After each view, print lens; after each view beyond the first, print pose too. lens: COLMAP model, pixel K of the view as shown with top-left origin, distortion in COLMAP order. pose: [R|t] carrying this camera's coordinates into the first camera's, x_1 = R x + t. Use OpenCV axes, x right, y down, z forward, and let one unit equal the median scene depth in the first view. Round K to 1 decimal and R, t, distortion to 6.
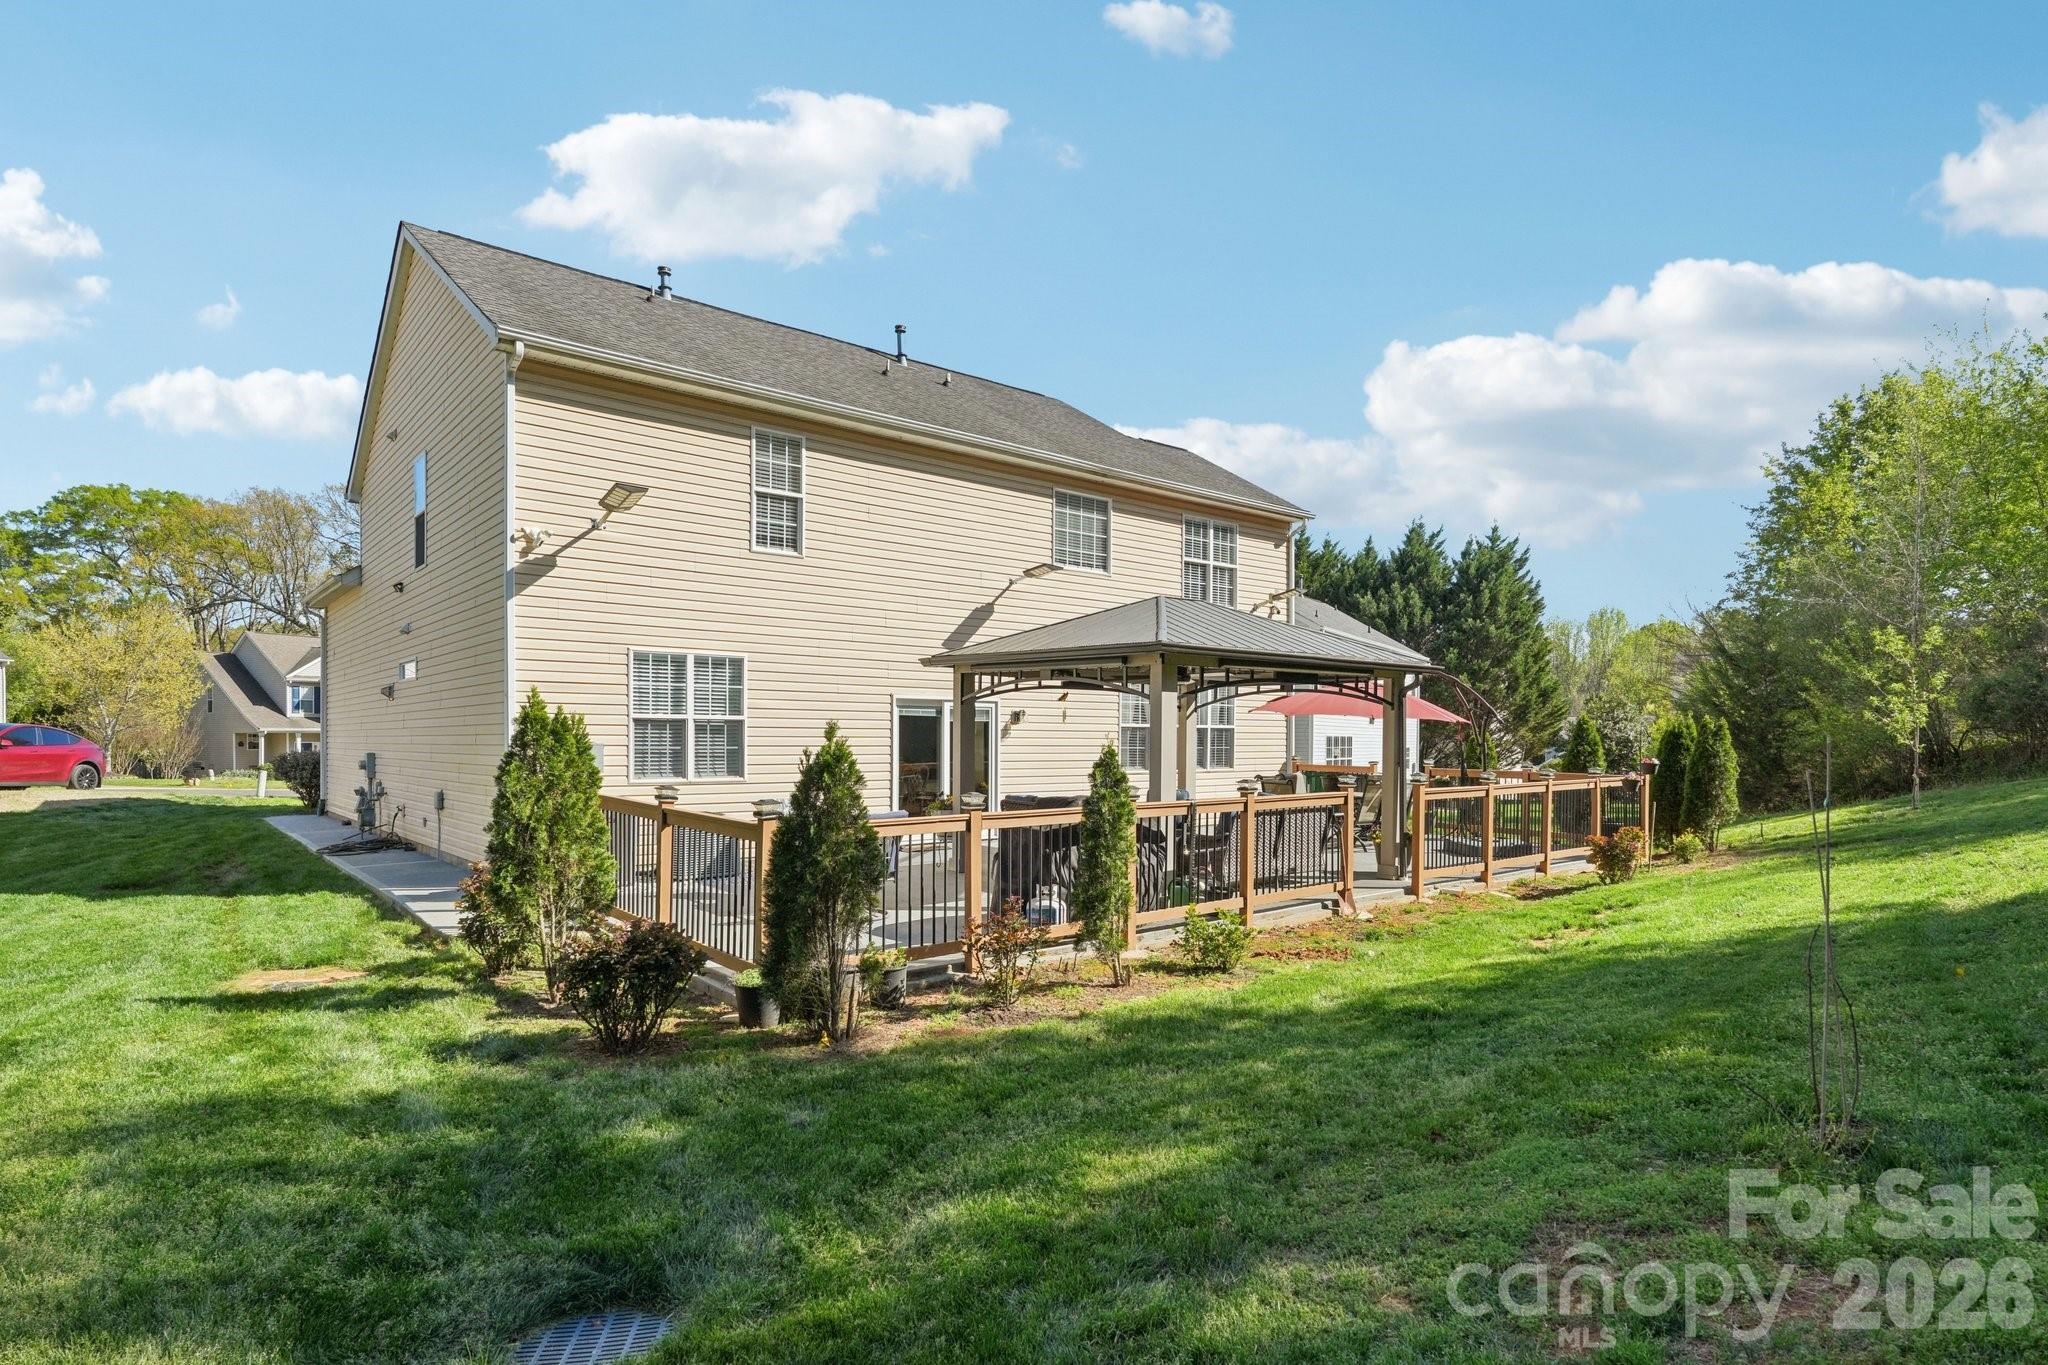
lens RADIAL K [[1078.3, 0, 1023.7], [0, 1078.3, 719.7], [0, 0, 1]] dist [0.000582, -0.000170]
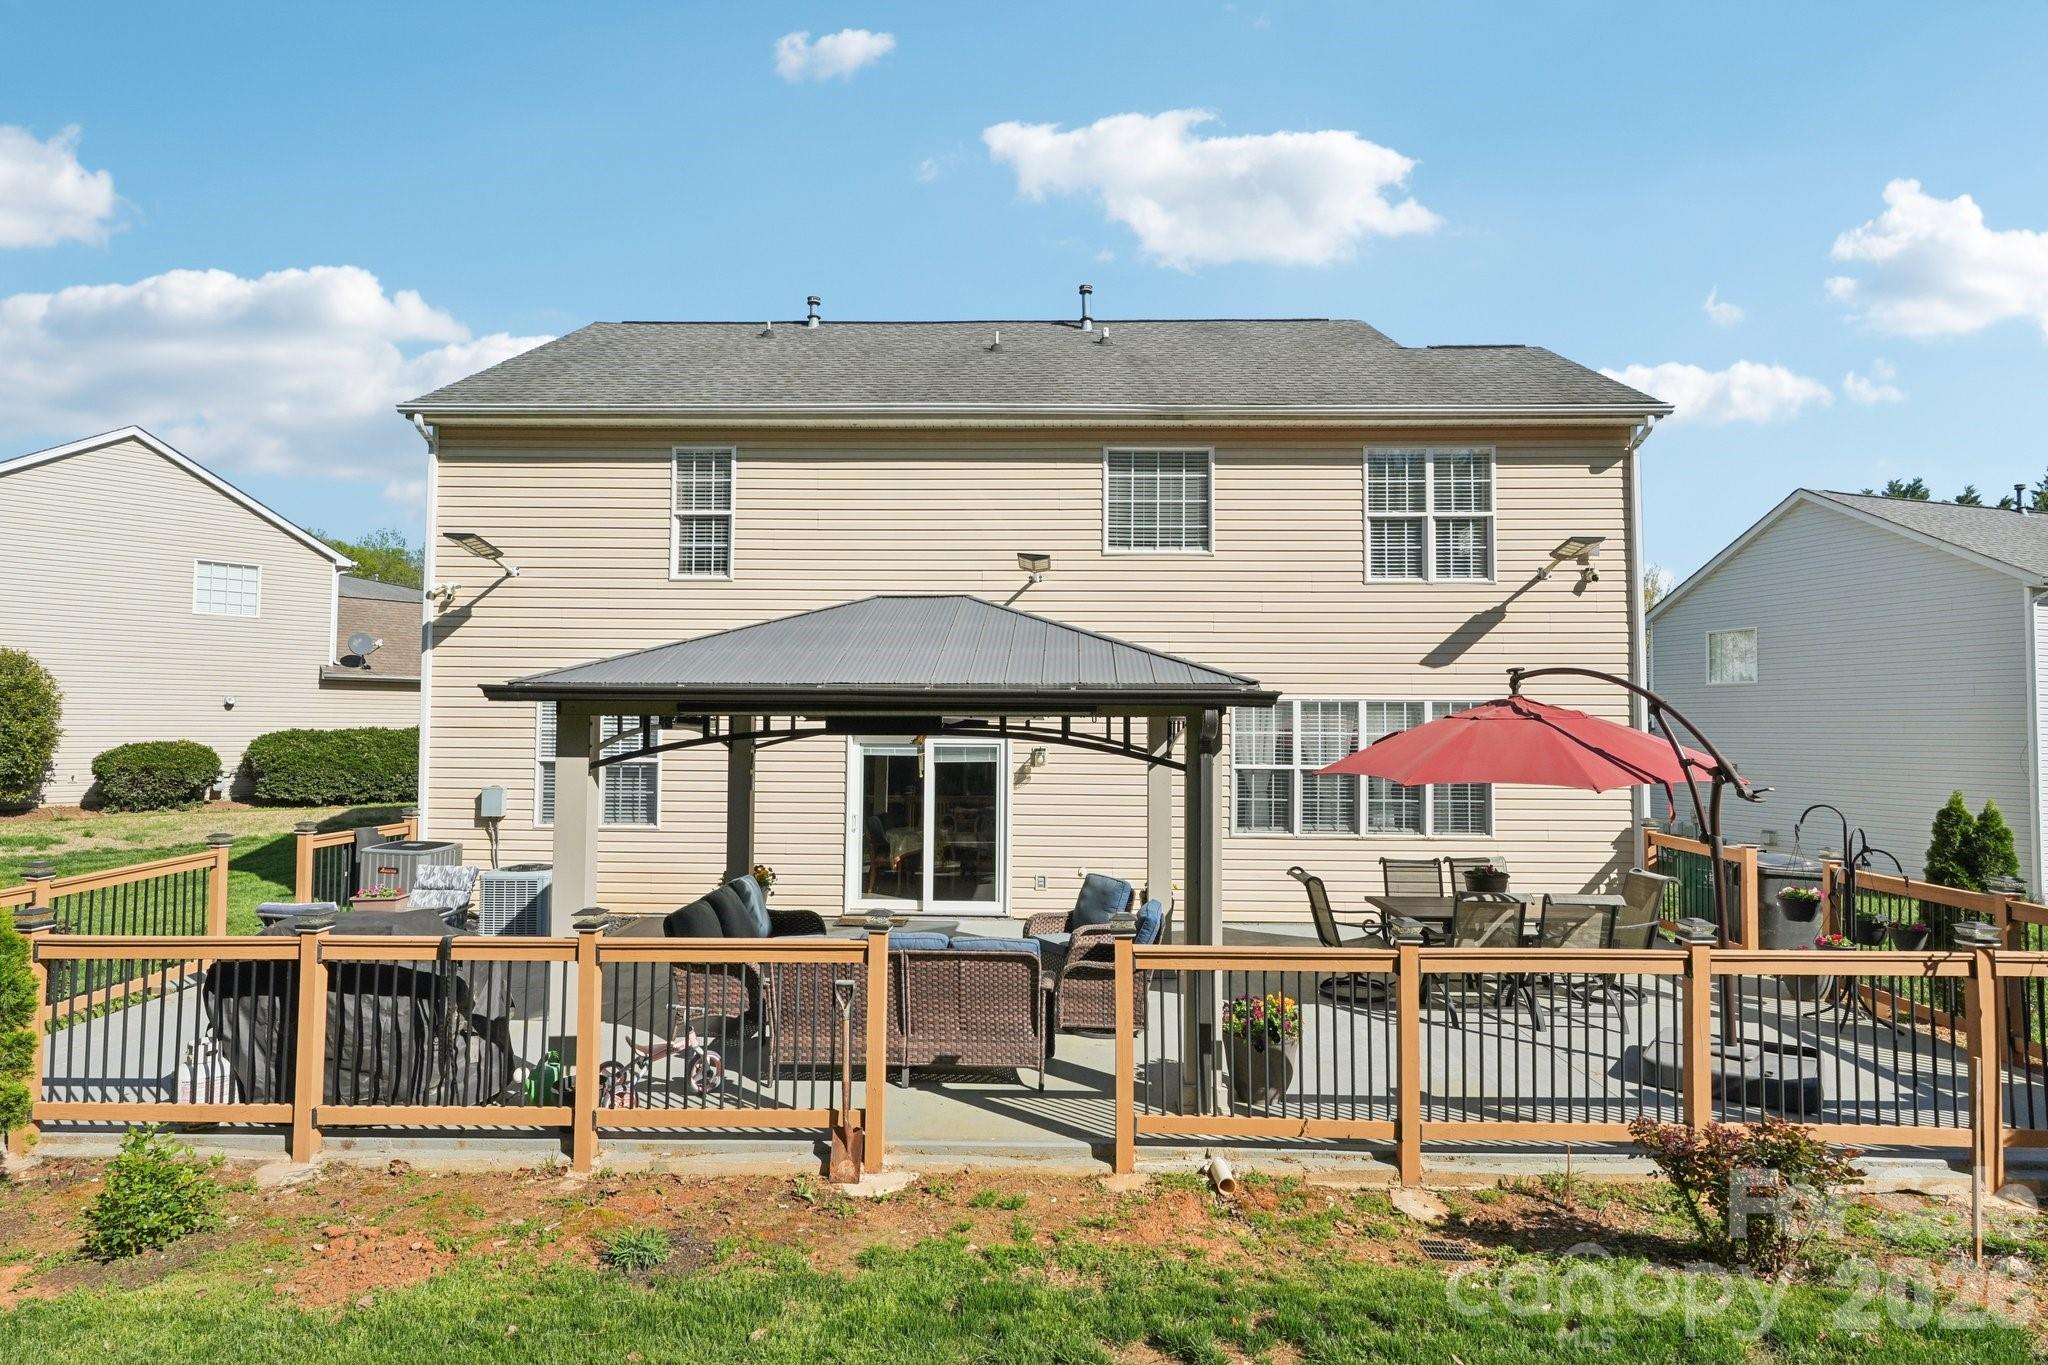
lens RADIAL K [[1105.3, 0, 1028.8], [0, 1105.3, 704.6], [0, 0, 1]] dist [-0.004454, -0.000356]
pose [[0.753304, -0.046235, -0.656045, 0.525158], [0.006700, 0.998014, -0.062641, 0.010510], [0.657639, 0.042792, 0.752117, 0.434714]]
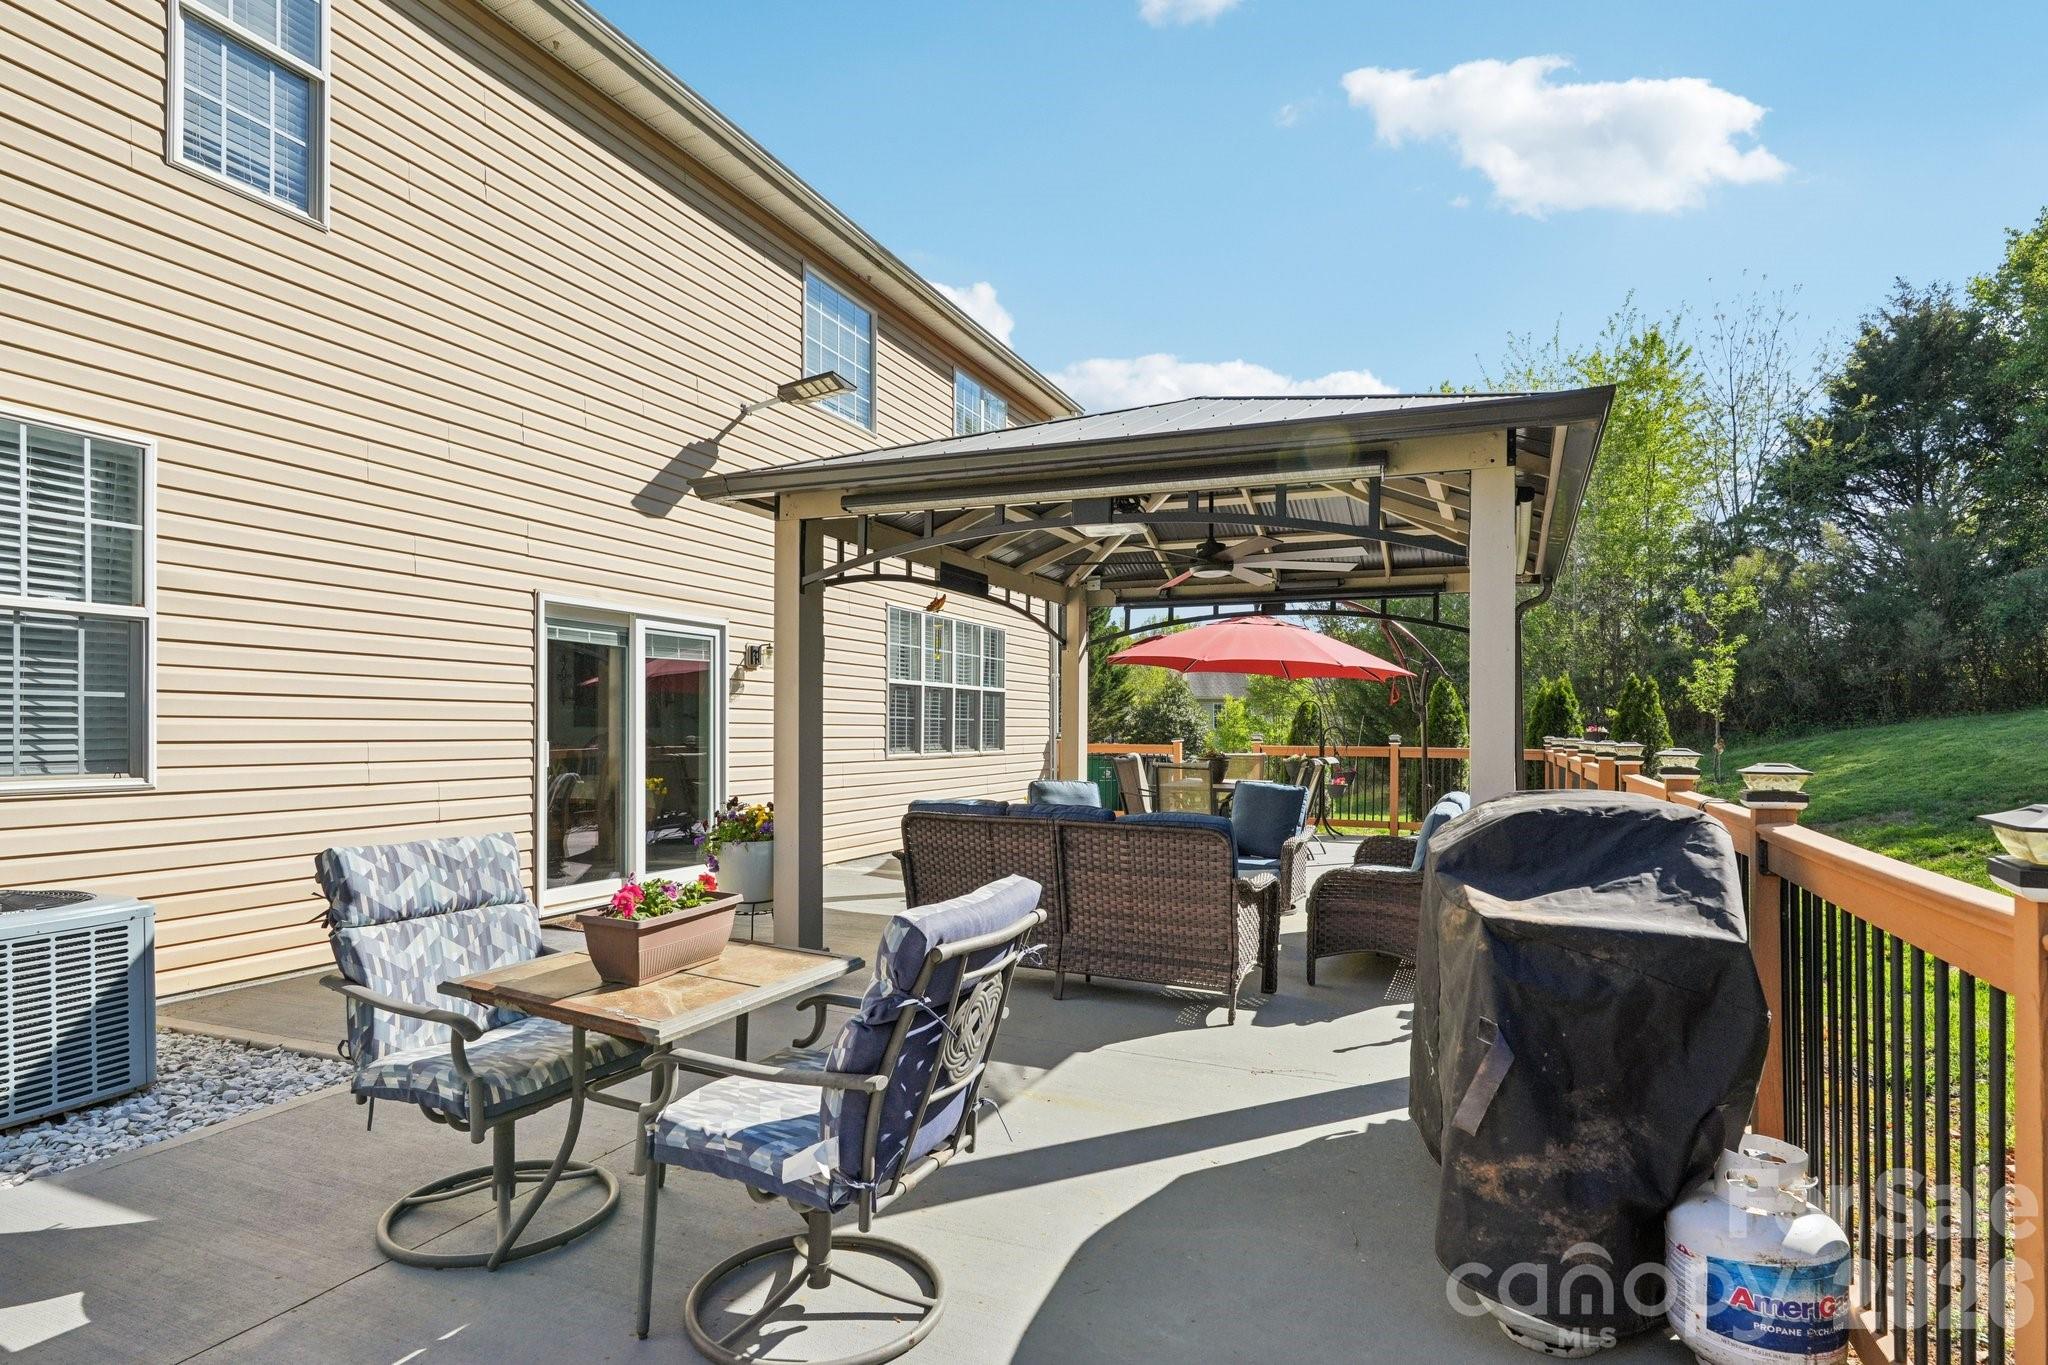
lens RADIAL K [[1078.3, 0, 1023.7], [0, 1078.3, 719.7], [0, 0, 1]] dist [0.000582, -0.000170]
pose [[0.890893, 0.000368, 0.454213, -0.140695], [-0.003406, 0.999977, 0.005870, 0.027008], [-0.454200, -0.006776, 0.890874, 0.473189]]
